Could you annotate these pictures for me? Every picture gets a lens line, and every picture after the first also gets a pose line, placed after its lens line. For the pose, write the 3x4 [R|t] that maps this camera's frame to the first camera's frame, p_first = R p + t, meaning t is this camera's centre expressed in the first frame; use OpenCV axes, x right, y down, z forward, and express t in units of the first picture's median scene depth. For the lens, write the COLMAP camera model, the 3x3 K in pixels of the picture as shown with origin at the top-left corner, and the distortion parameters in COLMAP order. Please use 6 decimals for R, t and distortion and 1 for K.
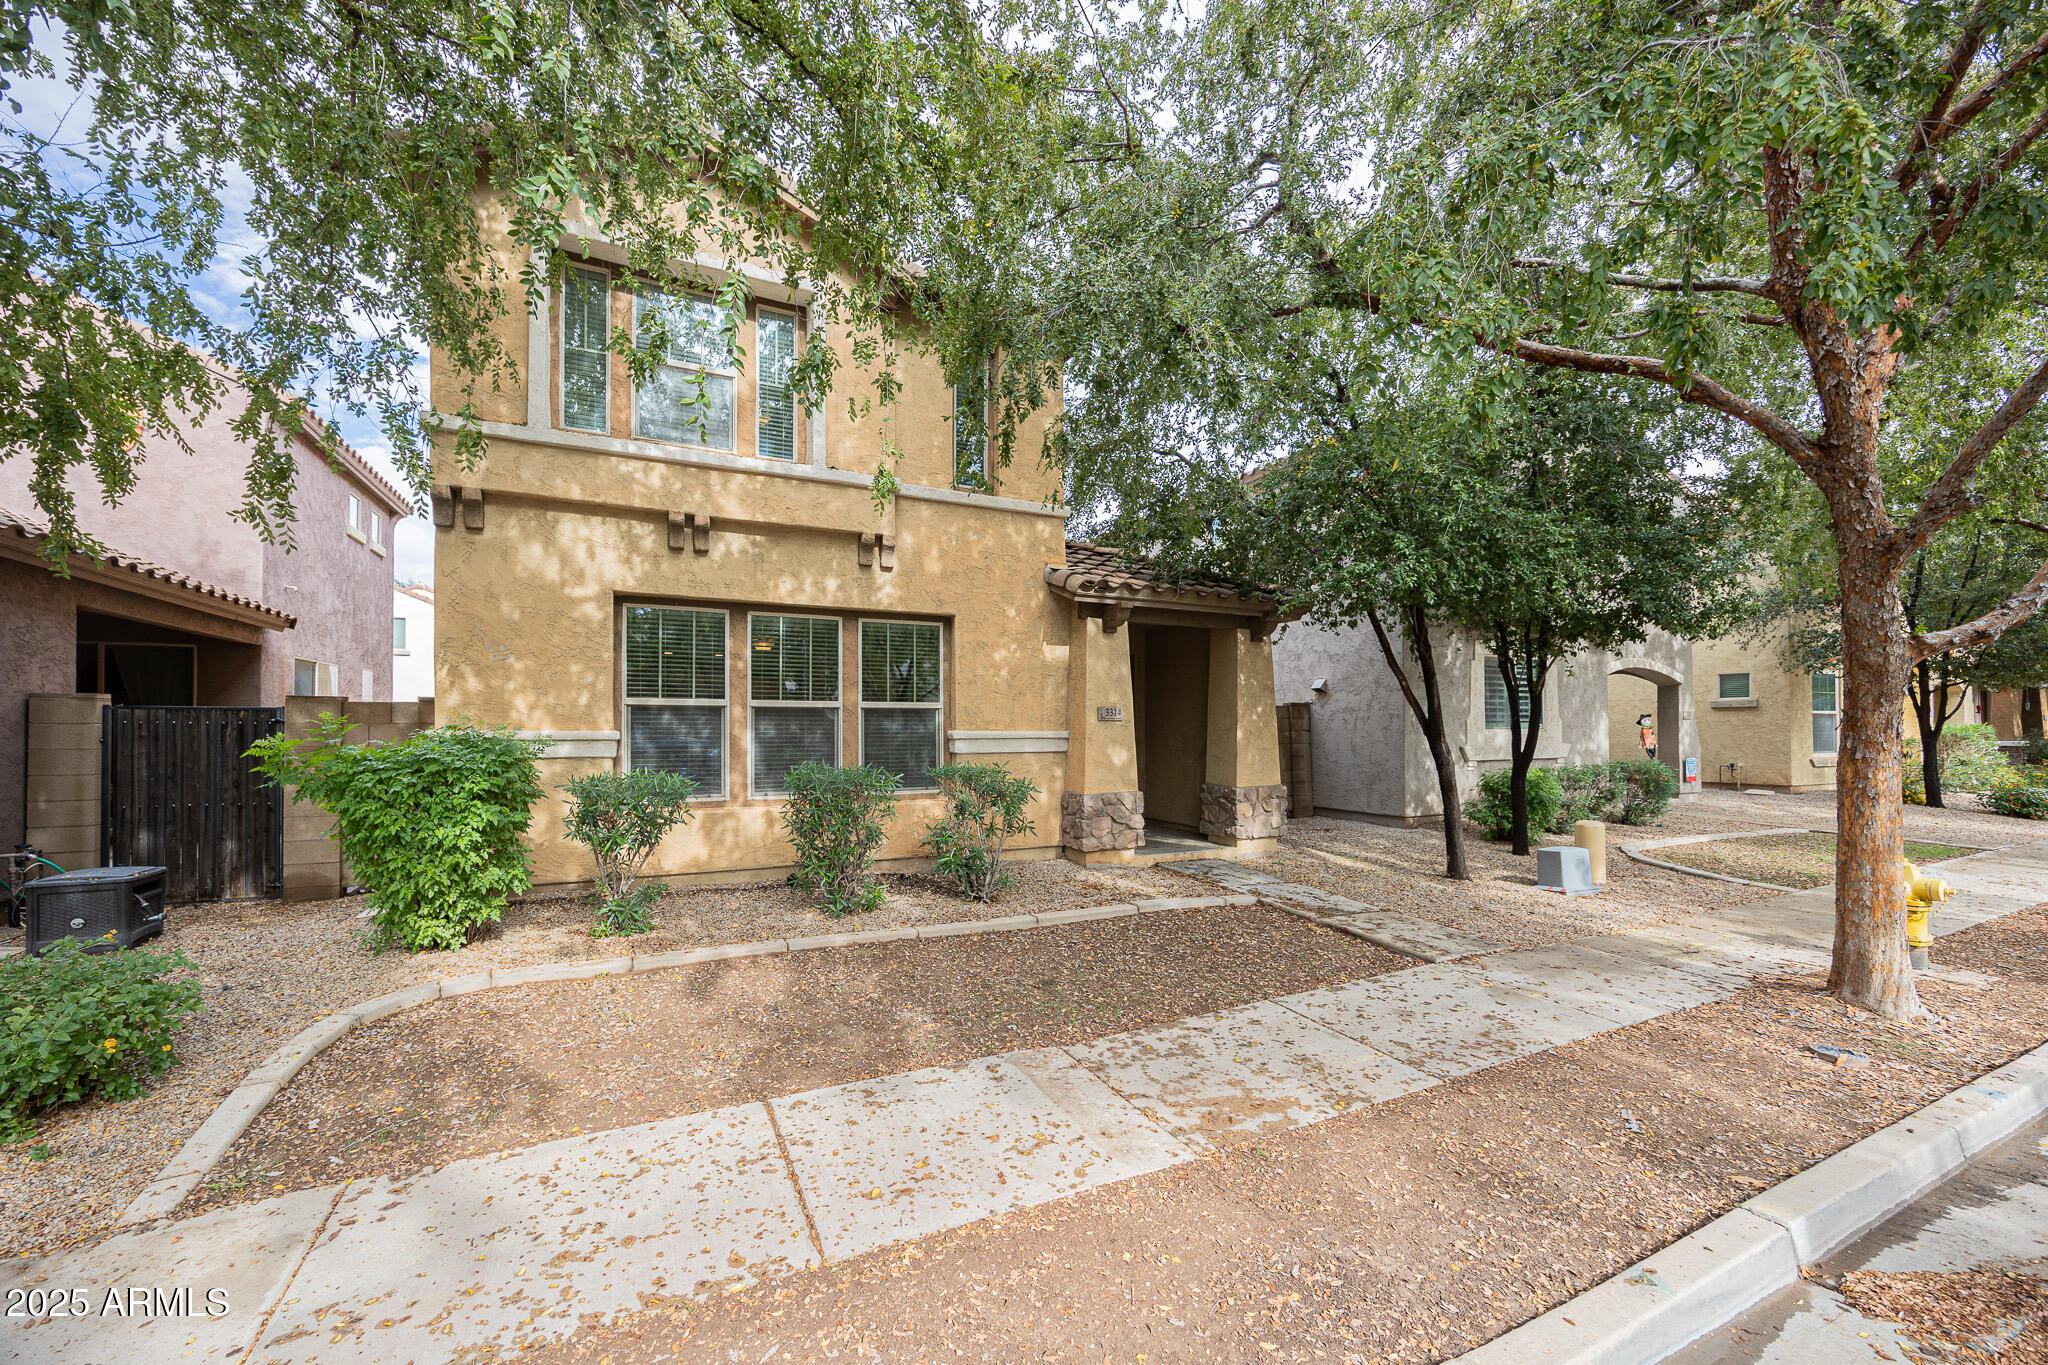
lens RADIAL K [[792.5, 0, 1020.6], [0, 792.5, 690.7], [0, 0, 1]] dist [-0.004406, -0.000174]
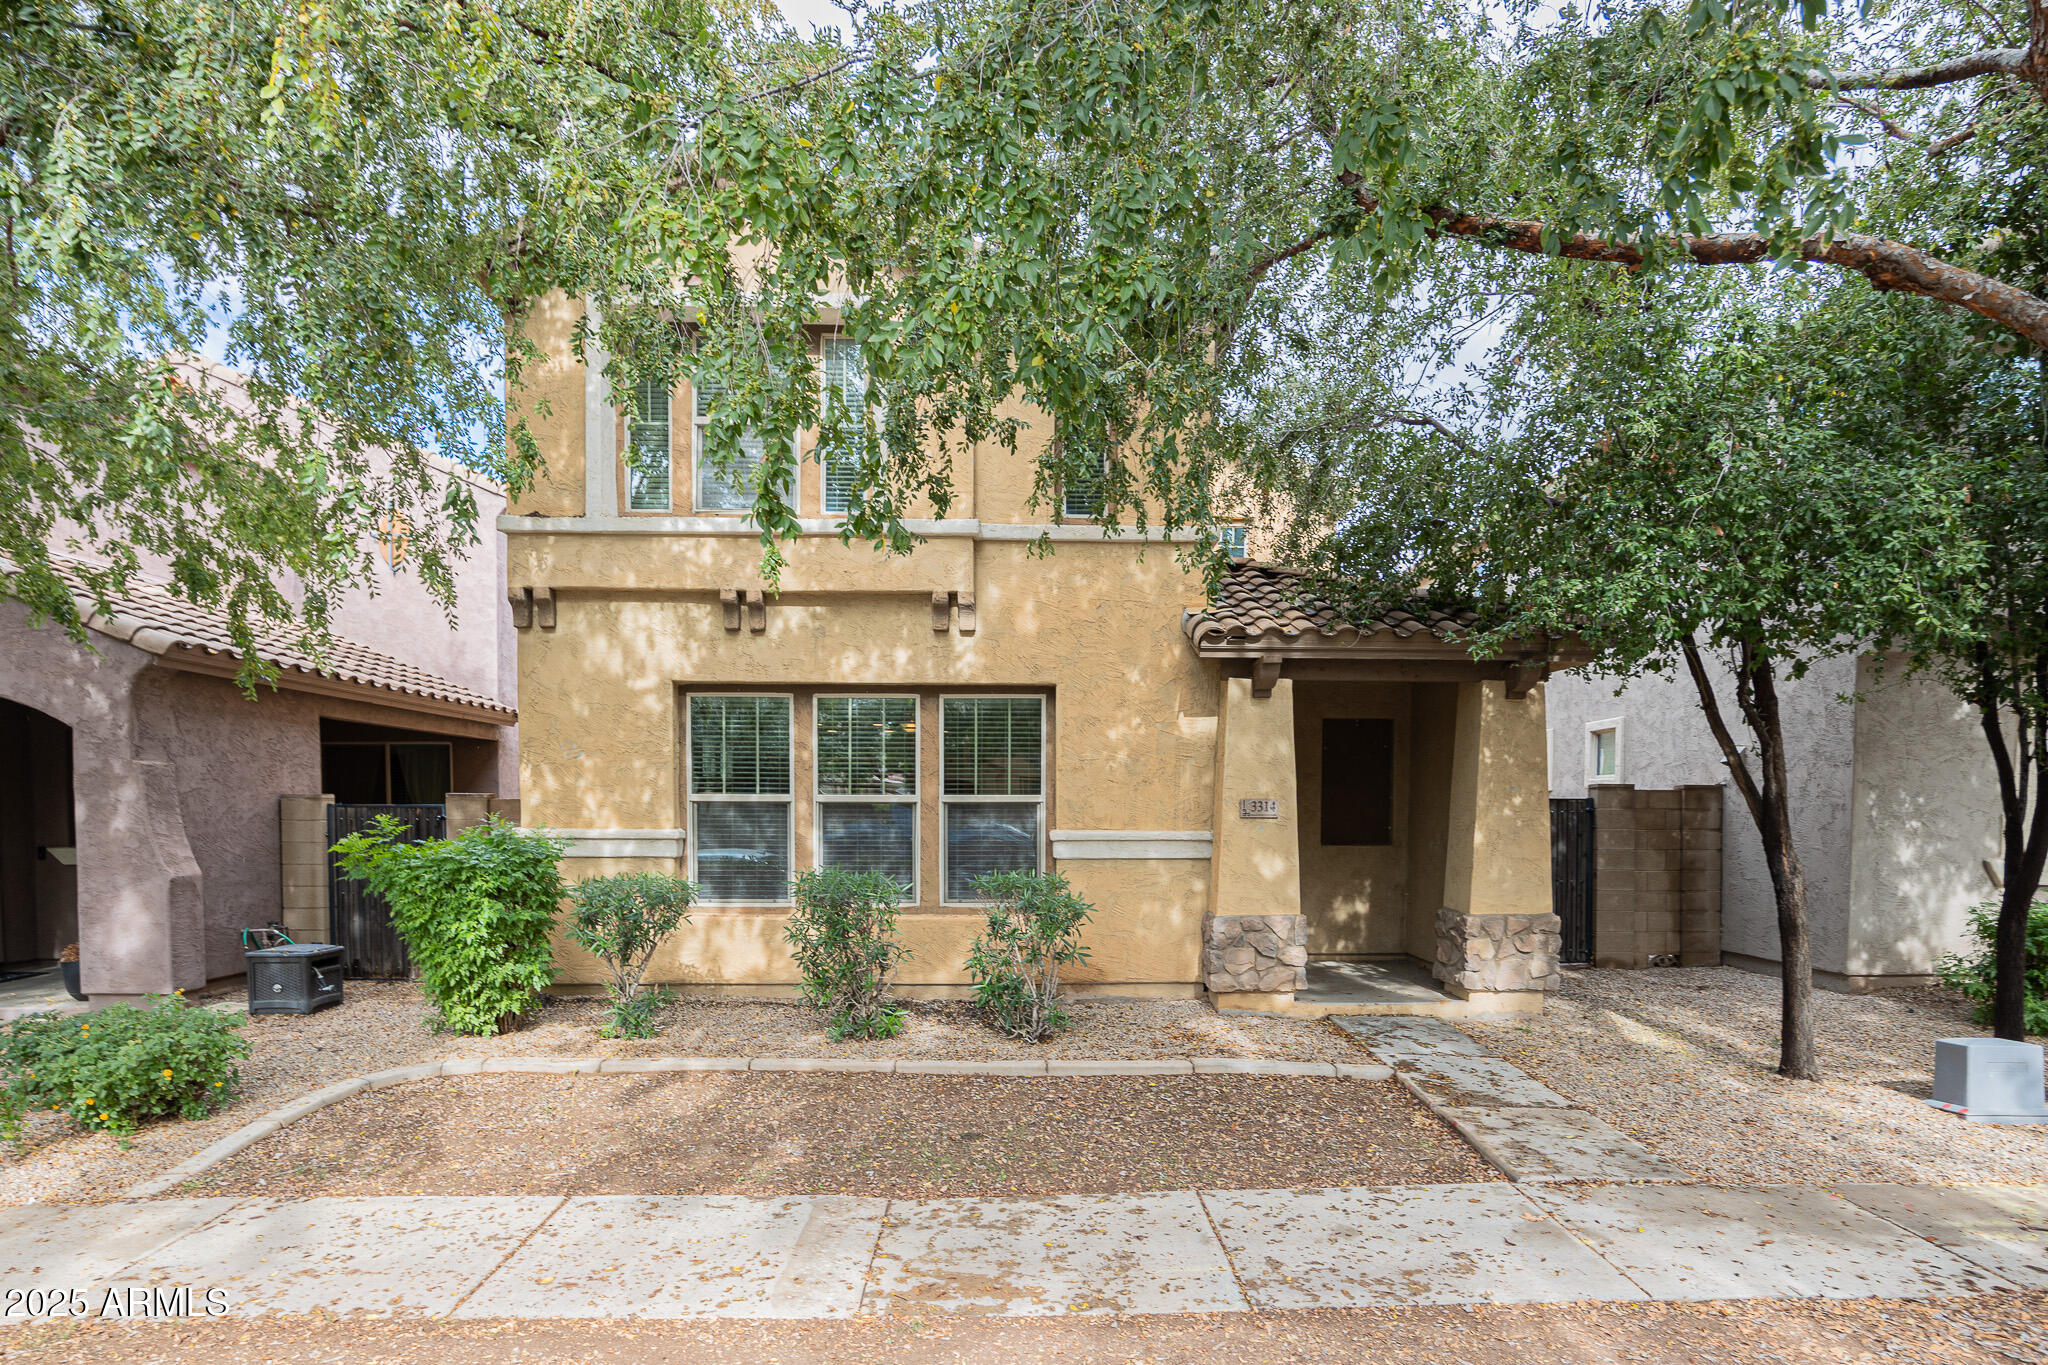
lens RADIAL K [[1091.8, 0, 1027.7], [0, 1091.8, 818.5], [0, 0, 1]] dist [-0.014135, 0.000053]
pose [[0.908349, 0.003197, -0.418201, 0.405854], [0.018374, 0.998700, 0.047543, -0.016085], [0.417810, -0.050870, 0.907109, -0.007526]]
